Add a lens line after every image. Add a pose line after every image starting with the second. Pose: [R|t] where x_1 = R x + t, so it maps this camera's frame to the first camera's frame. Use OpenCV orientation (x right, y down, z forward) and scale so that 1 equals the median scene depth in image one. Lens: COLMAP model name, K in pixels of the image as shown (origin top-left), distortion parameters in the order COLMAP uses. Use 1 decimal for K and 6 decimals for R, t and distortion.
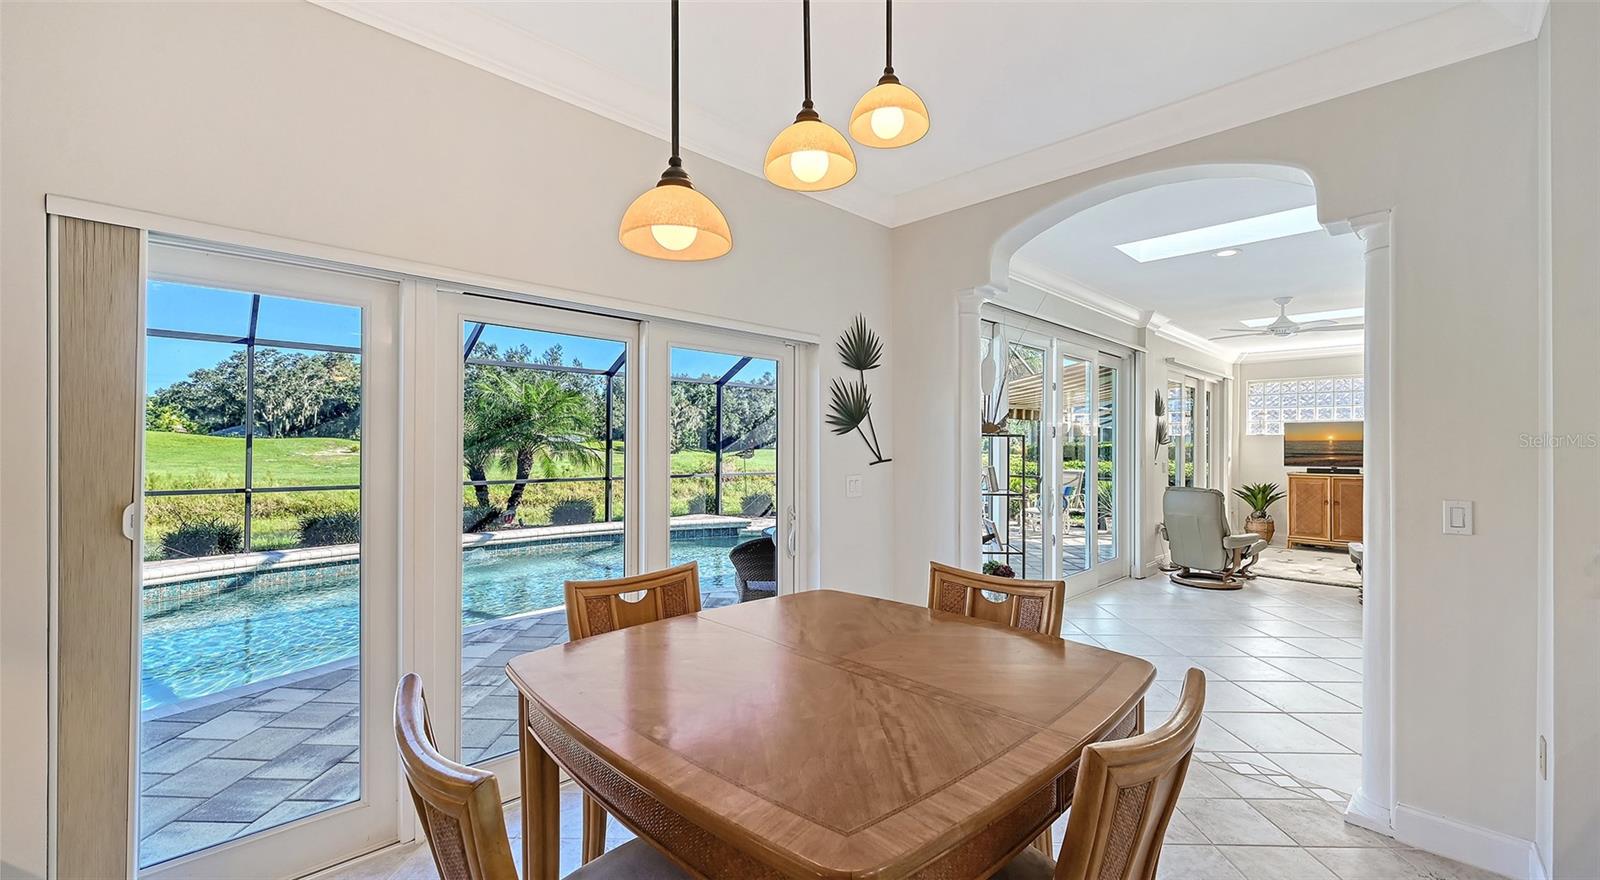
lens RADIAL K [[642.8, 0, 806.6], [0, 642.8, 442.2], [0, 0, 1]] dist [-0.000219, -0.000049]
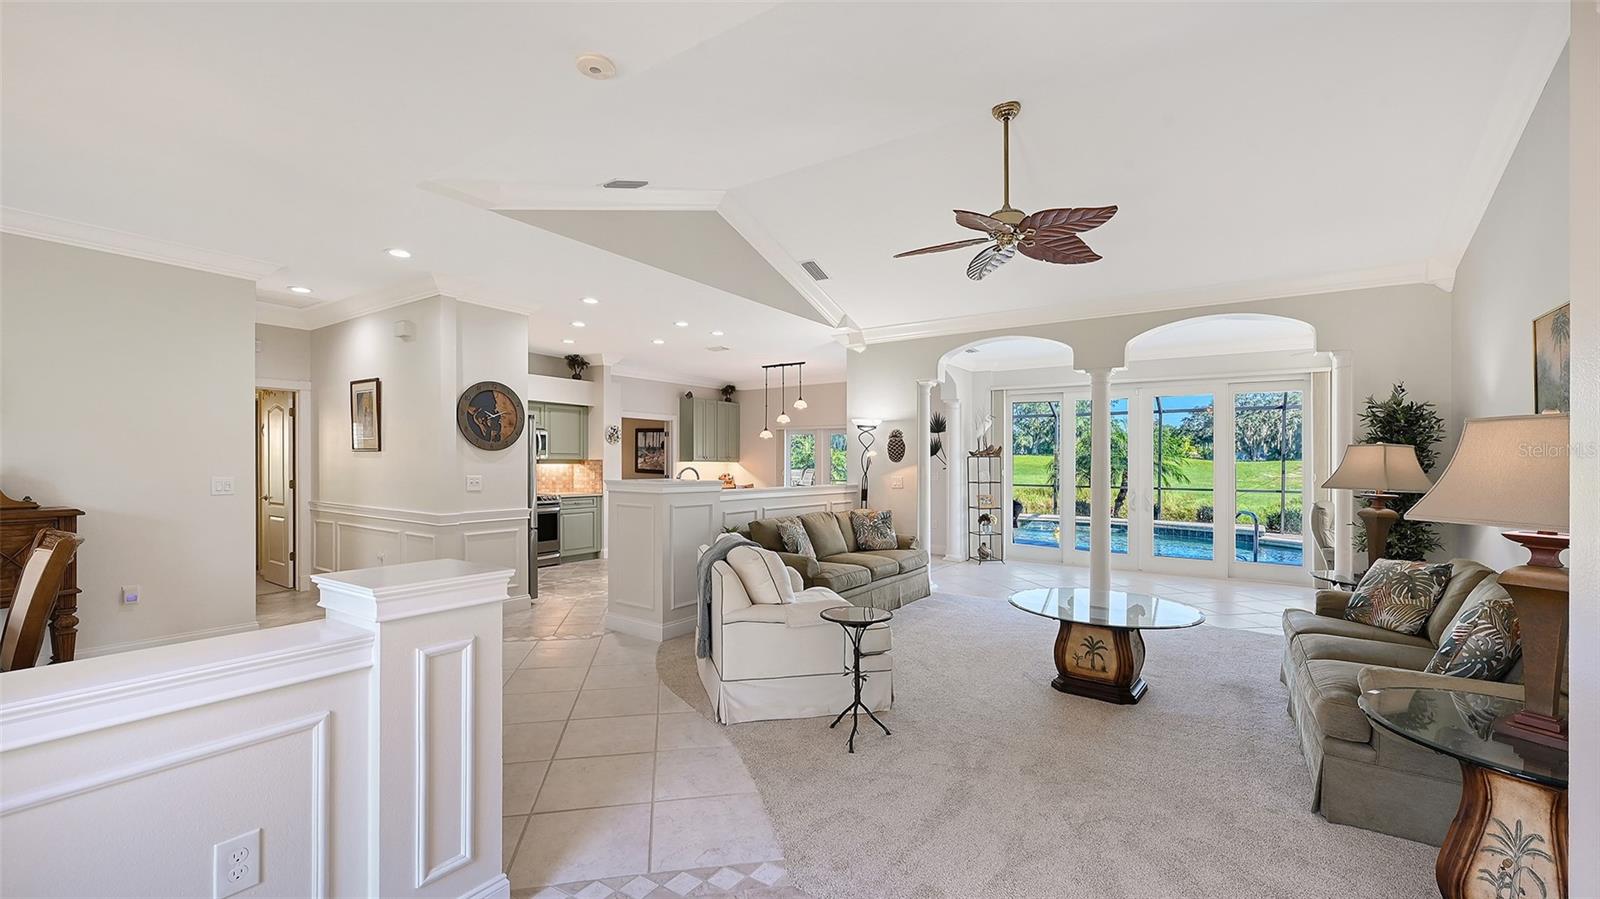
lens RADIAL K [[641.9, 0, 802.1], [0, 641.9, 445.2], [0, 0, 1]] dist [-0.001447, -0.000314]
pose [[0.206514, -0.031224, -0.977945, 1.018291], [0.000371, 0.999493, -0.031833, 0.008619], [0.978444, 0.006211, 0.206421, -0.034527]]
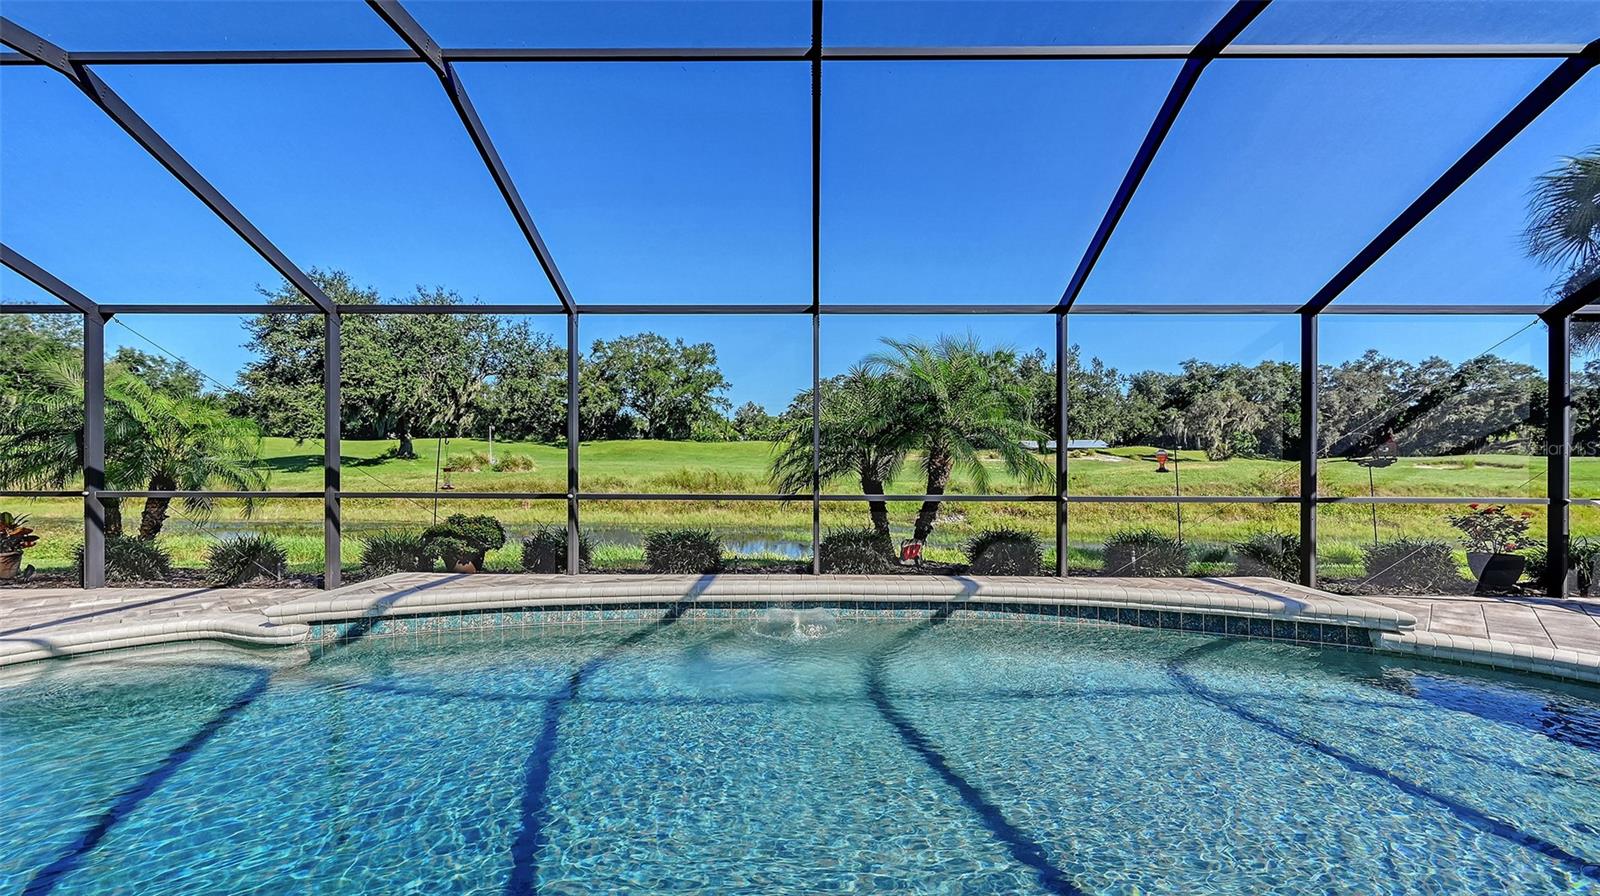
lens RADIAL K [[646.4, 0, 796.5], [0, 646.4, 442.8], [0, 0, 1]] dist [0.000596, -0.000005]
pose [[0.706800, -0.012291, -0.707306, -0.087199], [0.005446, 0.999914, -0.011934, 0.013728], [0.707392, 0.004583, 0.706806, 0.507183]]
